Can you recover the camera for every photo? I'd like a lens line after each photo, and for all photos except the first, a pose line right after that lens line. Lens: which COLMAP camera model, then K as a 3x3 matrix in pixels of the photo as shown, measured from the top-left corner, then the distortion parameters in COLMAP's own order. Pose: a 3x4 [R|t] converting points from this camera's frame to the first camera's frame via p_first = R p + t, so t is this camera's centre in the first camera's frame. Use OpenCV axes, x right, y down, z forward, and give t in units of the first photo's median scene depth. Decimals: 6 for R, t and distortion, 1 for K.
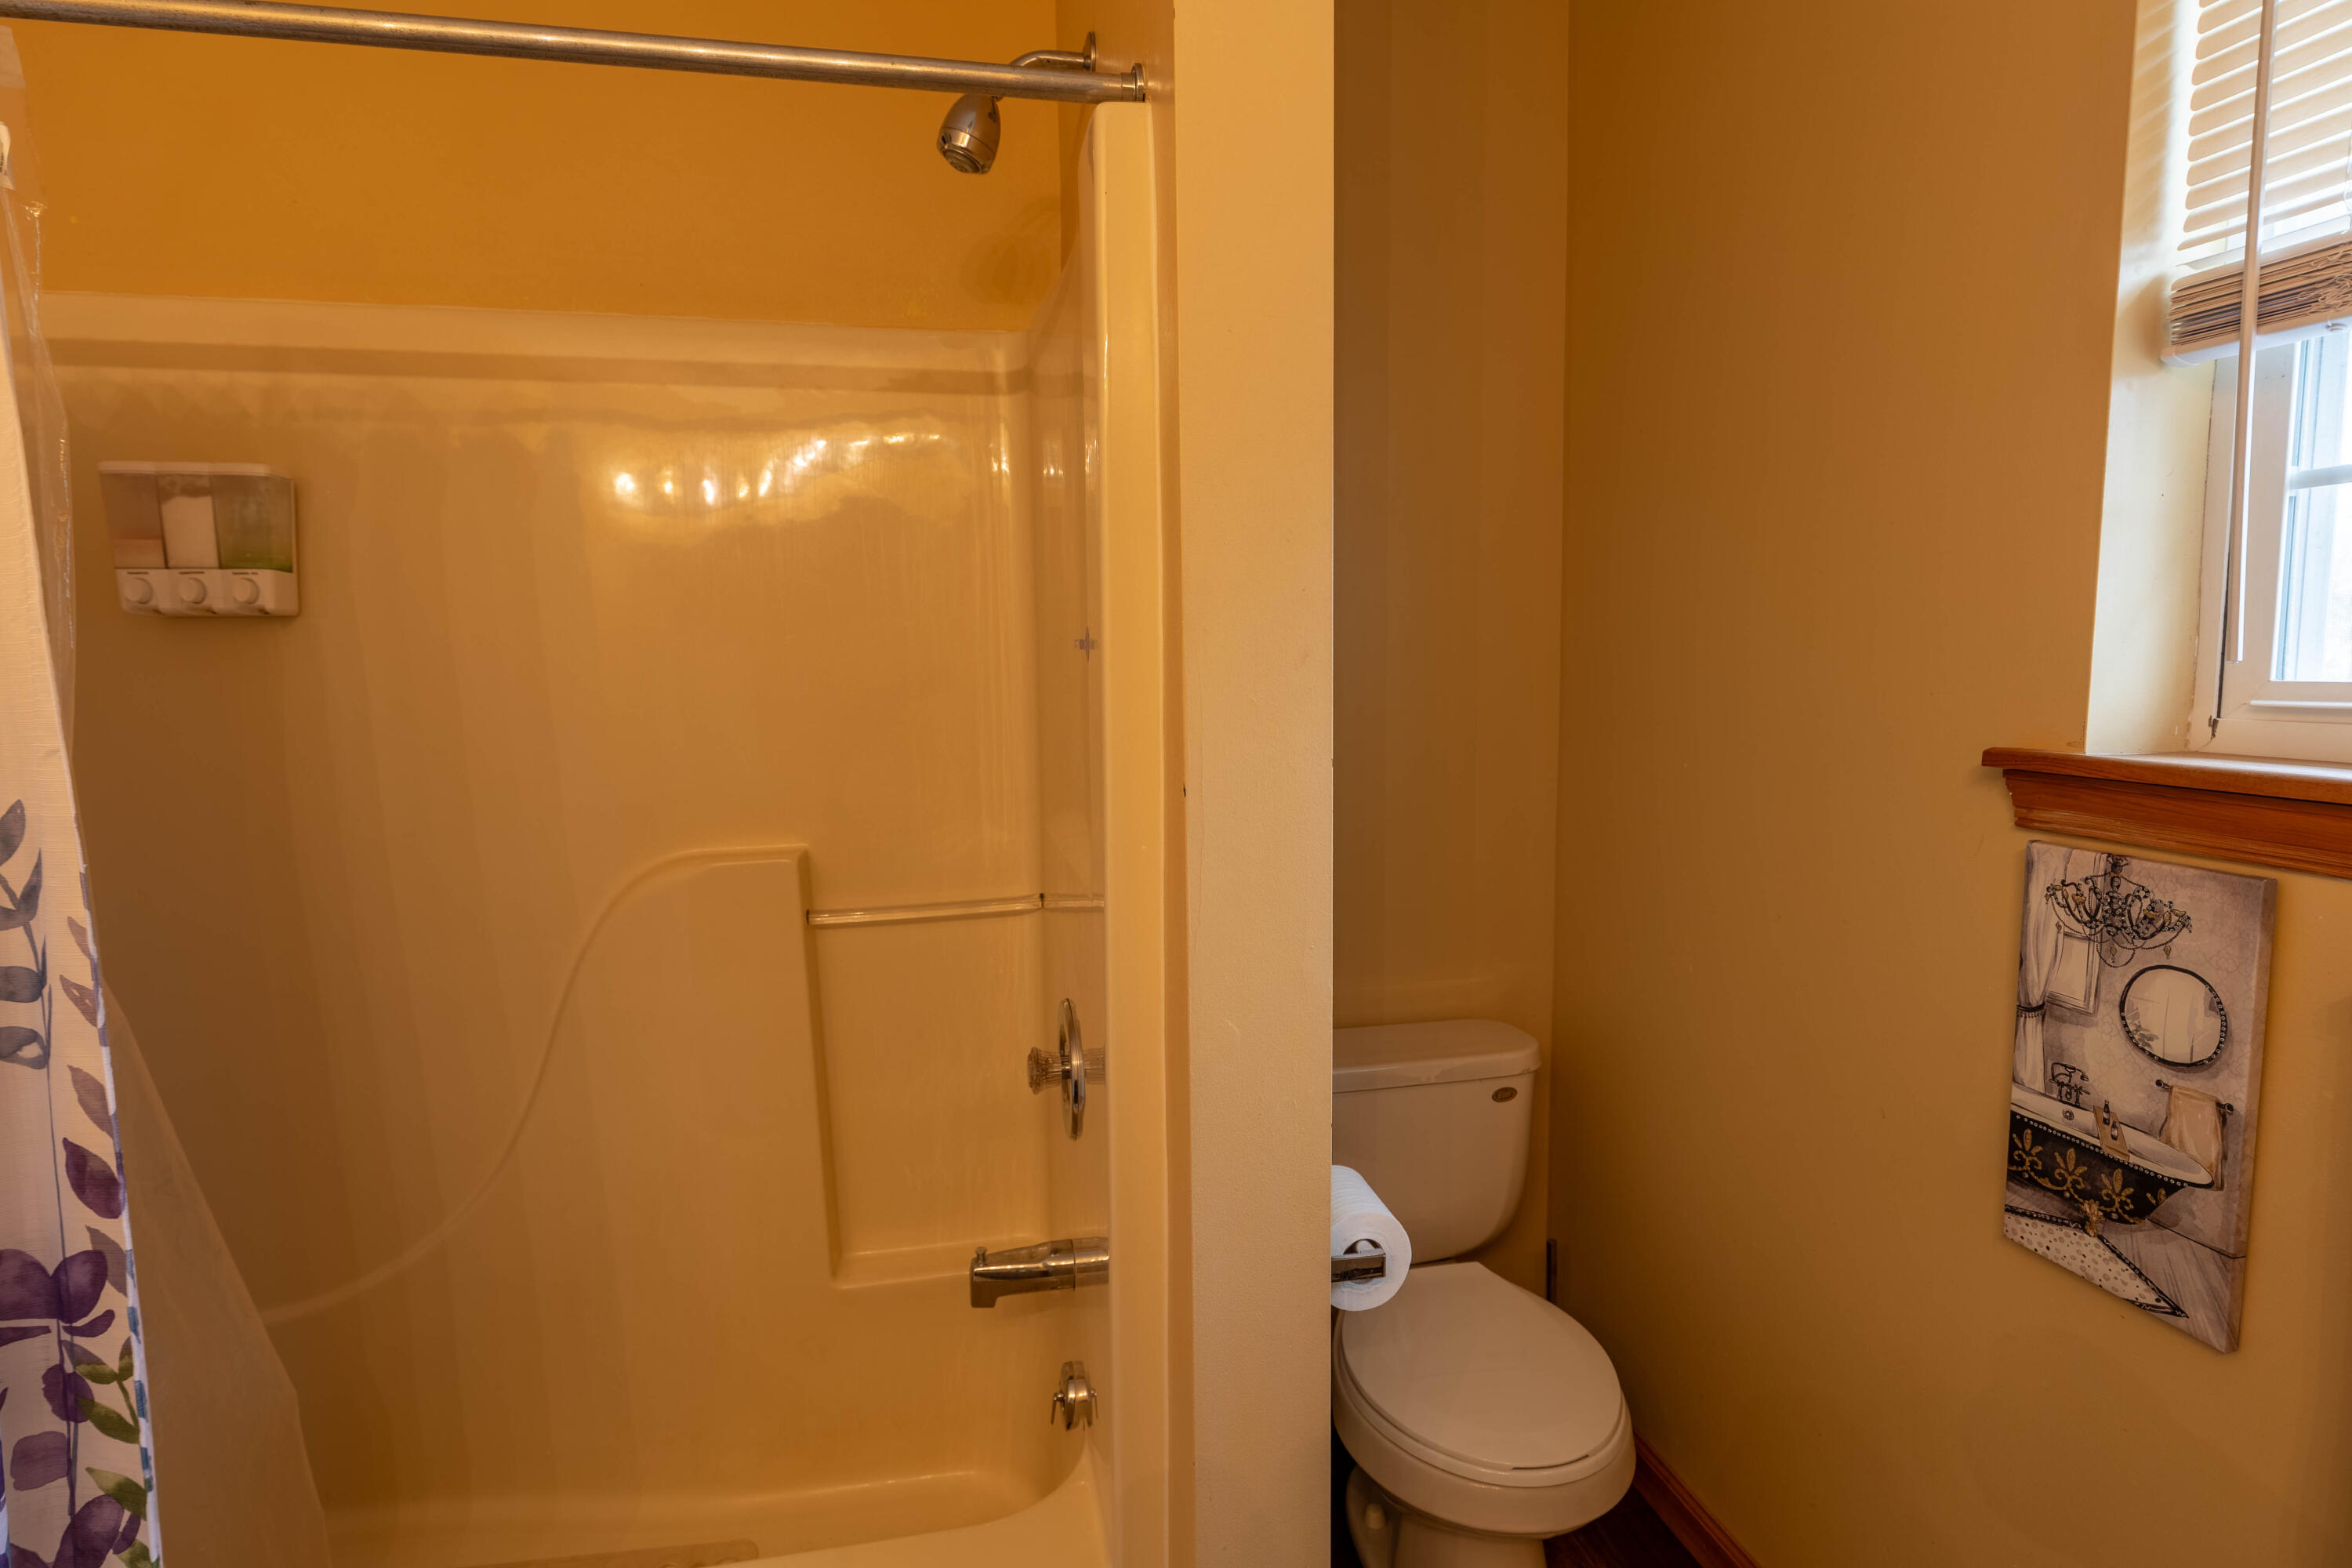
lens RADIAL K [[1163.0, 0, 1168.8], [0, 1163.0, 778.2], [0, 0, 1]] dist [-0.005281, -0.001255]
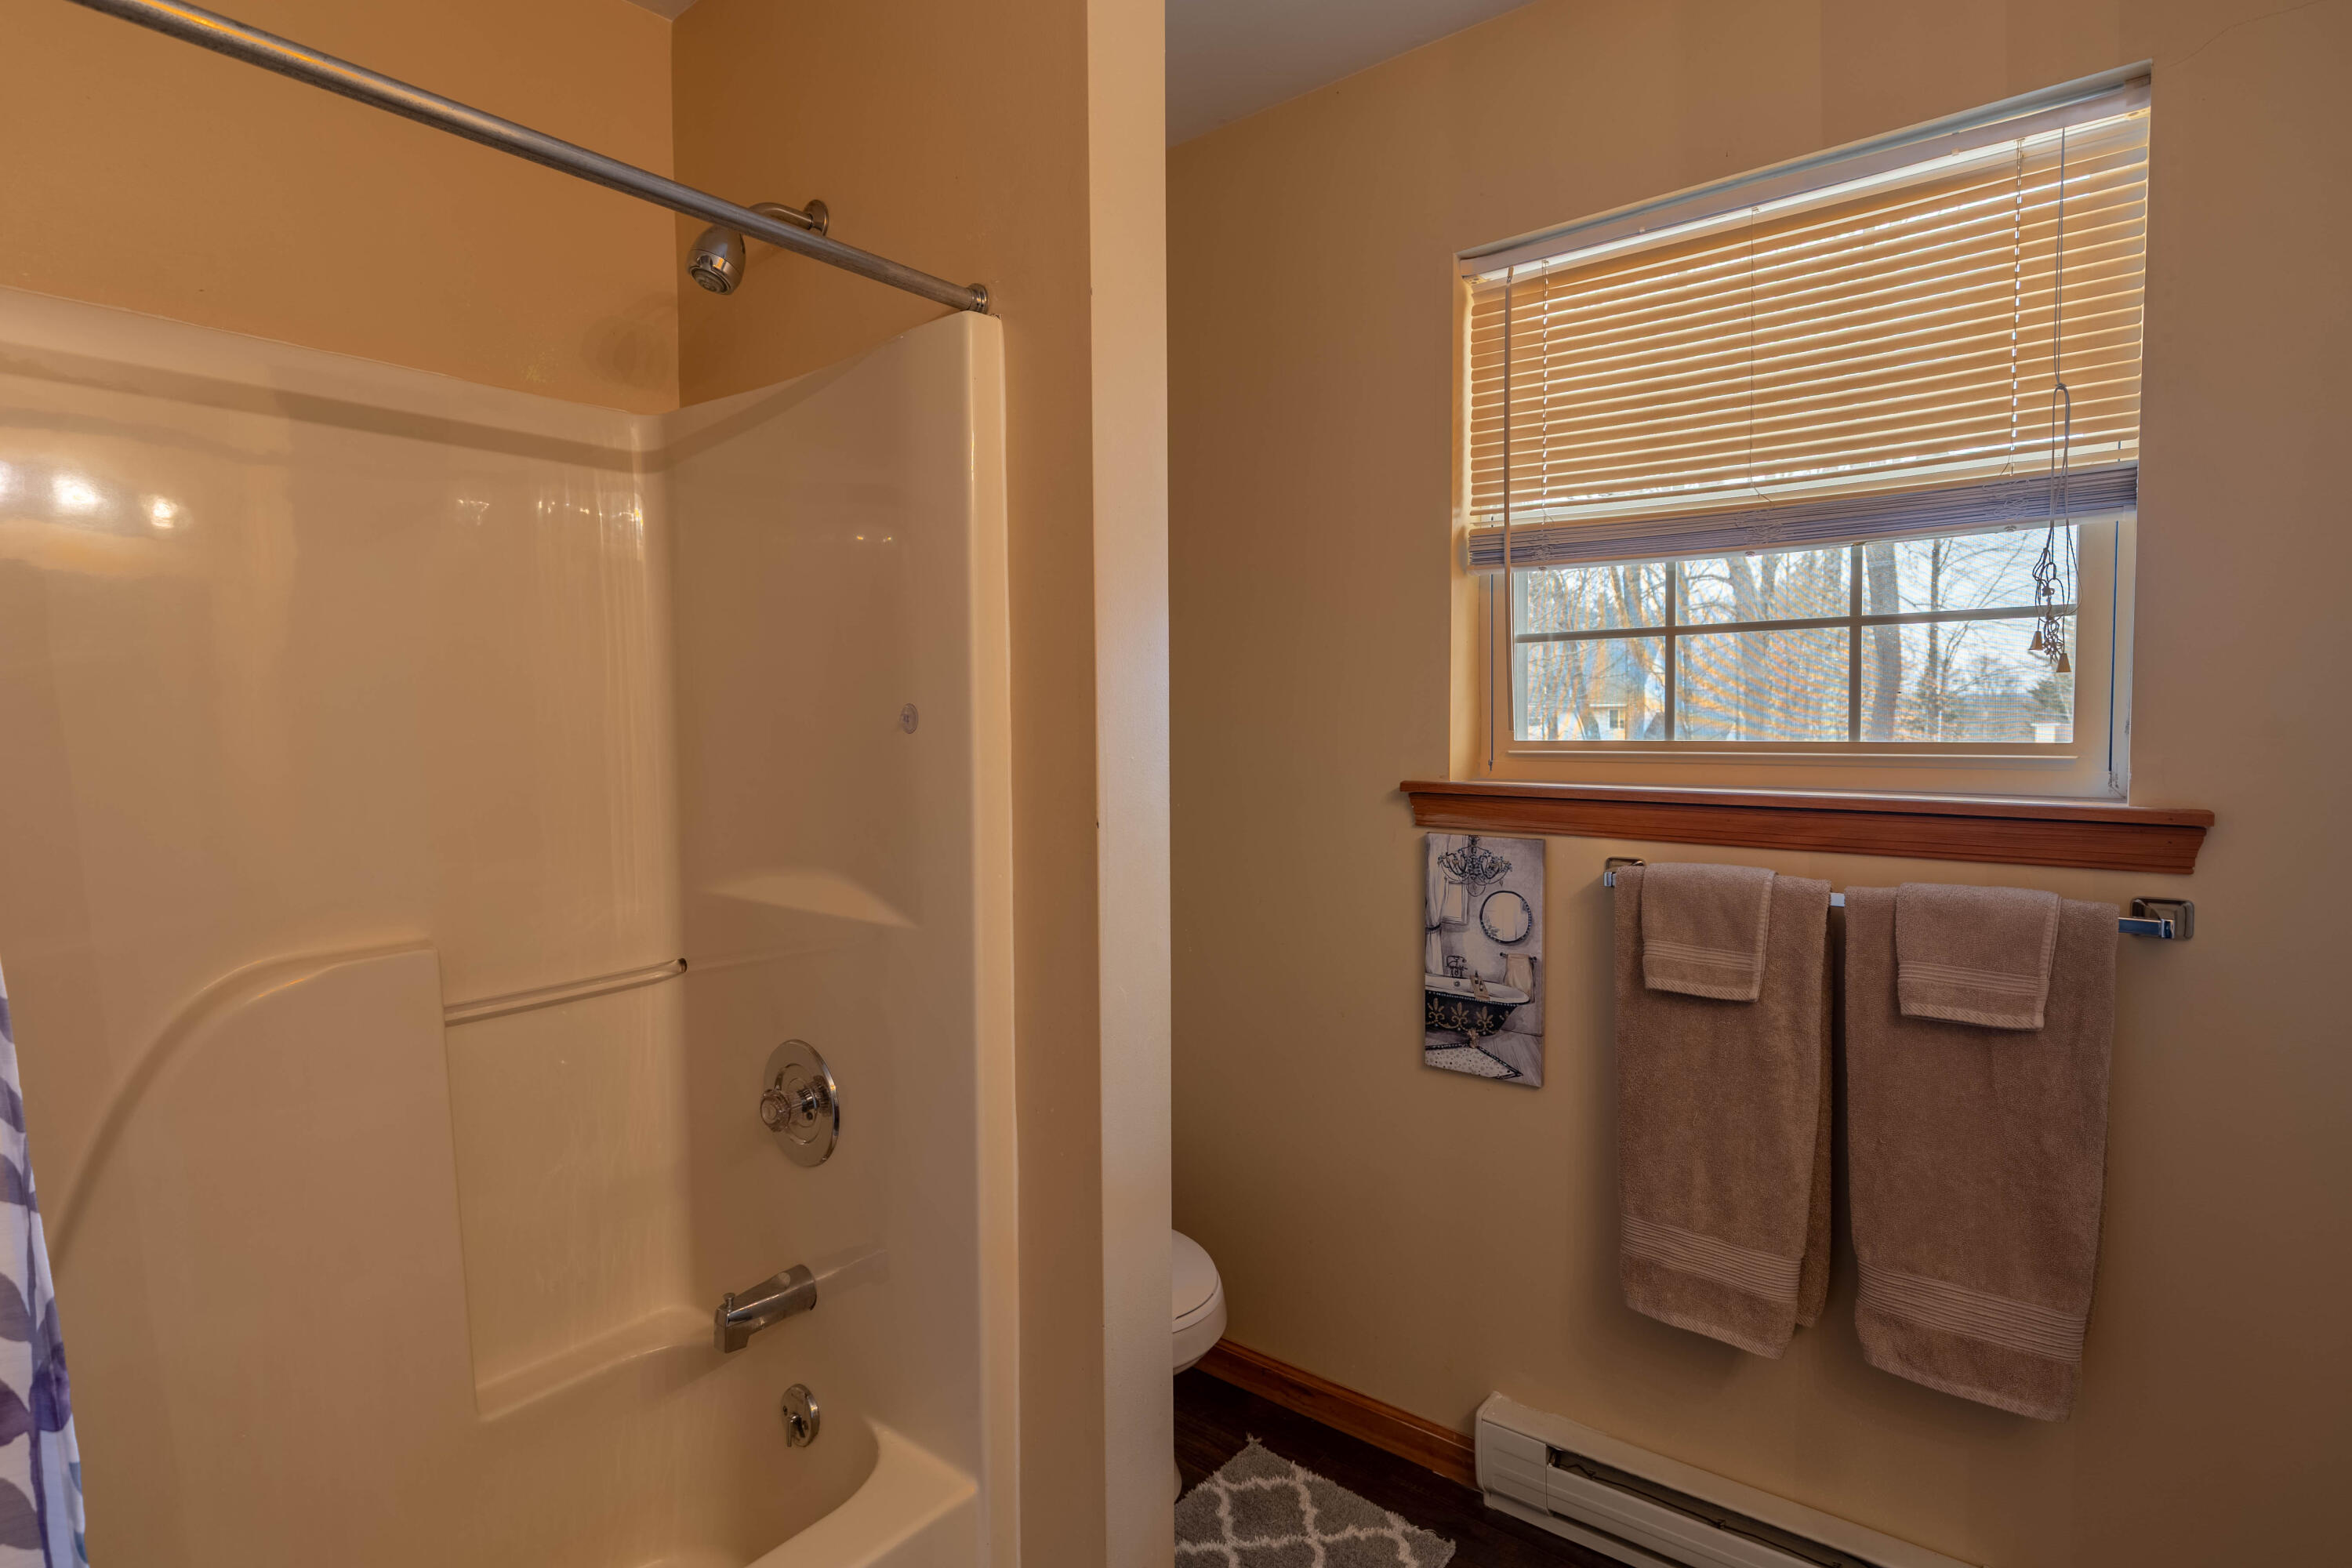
lens RADIAL K [[1163.0, 0, 1187.2], [0, 1163.0, 781.2], [0, 0, 1]] dist [-0.005281, -0.001255]
pose [[0.763791, -0.030393, 0.644748, -0.718298], [0.065974, 0.997335, -0.031141, 0.007812], [-0.642083, 0.066322, 0.763761, -0.128304]]
